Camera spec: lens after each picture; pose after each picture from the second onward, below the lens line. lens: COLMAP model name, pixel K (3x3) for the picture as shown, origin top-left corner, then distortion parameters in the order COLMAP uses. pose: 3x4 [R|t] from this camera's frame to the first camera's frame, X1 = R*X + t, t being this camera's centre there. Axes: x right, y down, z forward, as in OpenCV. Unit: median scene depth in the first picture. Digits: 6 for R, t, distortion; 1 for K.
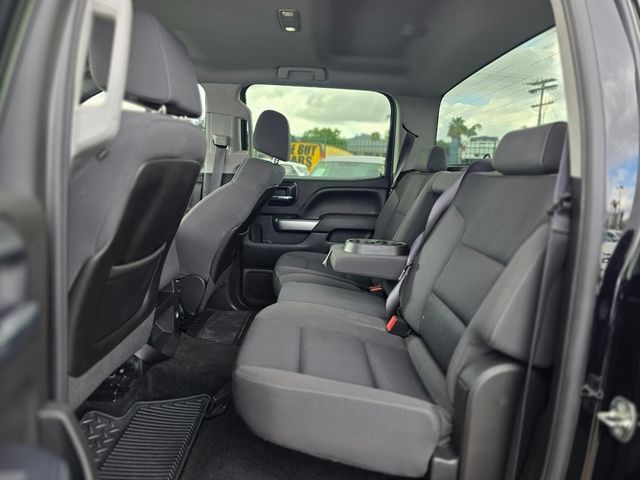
lens RADIAL K [[422.7, 0, 319.3], [0, 422.7, 239.5], [0, 0, 1]] dist [0.020651, -0.005964]
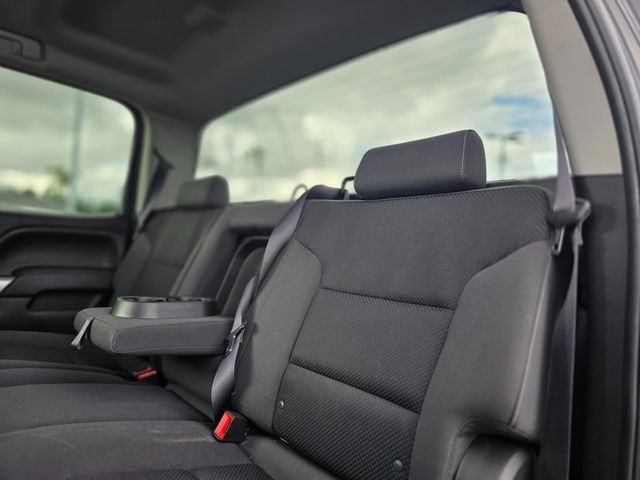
lens RADIAL K [[422.7, 0, 320.4], [0, 422.7, 241.9], [0, 0, 1]] dist [0.020651, -0.005964]
pose [[0.742290, 0.032262, 0.669302, -0.108609], [0.068077, 0.990041, -0.123223, 0.013603], [-0.666612, 0.137031, 0.732701, 0.300626]]
